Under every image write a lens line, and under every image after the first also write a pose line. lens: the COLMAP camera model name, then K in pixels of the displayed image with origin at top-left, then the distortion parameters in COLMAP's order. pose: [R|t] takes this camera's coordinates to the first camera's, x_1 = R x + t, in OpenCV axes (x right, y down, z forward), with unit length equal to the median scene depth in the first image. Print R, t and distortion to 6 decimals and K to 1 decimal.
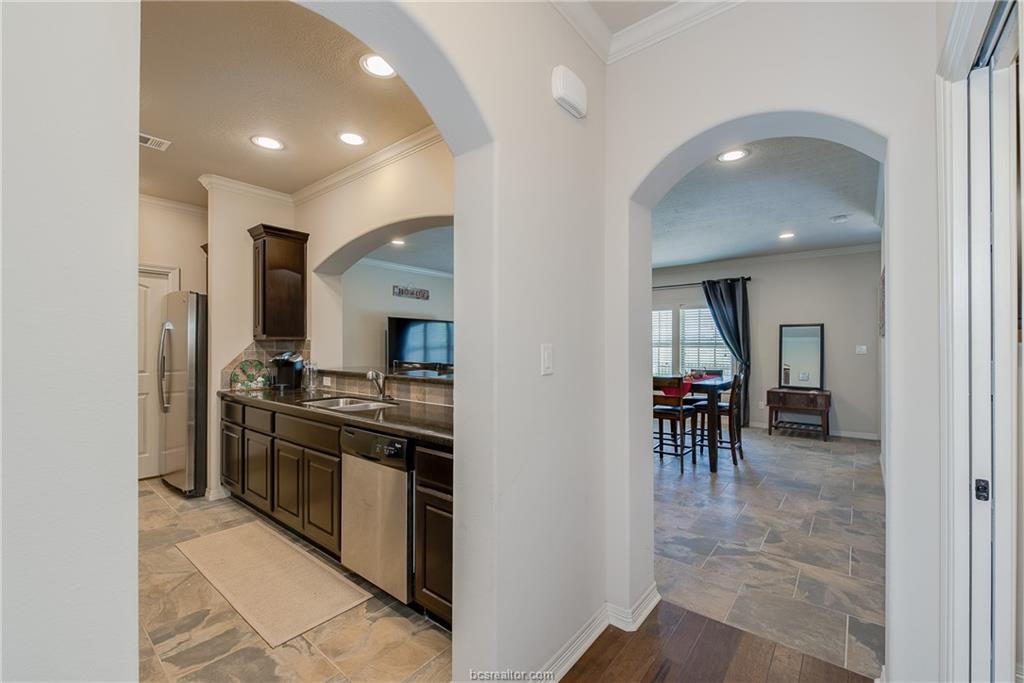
lens RADIAL K [[426.9, 0, 506.6], [0, 426.9, 345.8], [0, 0, 1]] dist [0.001707, -0.000925]
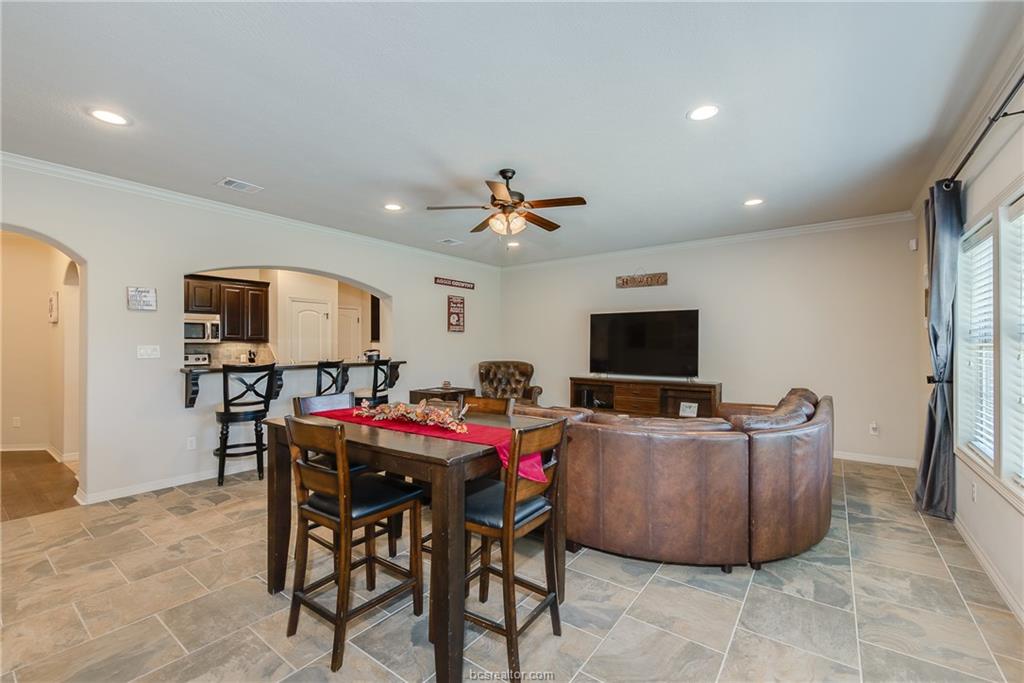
lens RADIAL K [[426.9, 0, 516.8], [0, 426.9, 340.8], [0, 0, 1]] dist [0.001707, -0.000925]
pose [[0.051187, -0.007072, -0.998664, 1.254030], [0.003127, 0.999971, -0.006921, -0.007886], [0.998684, -0.002769, 0.051208, 1.558590]]
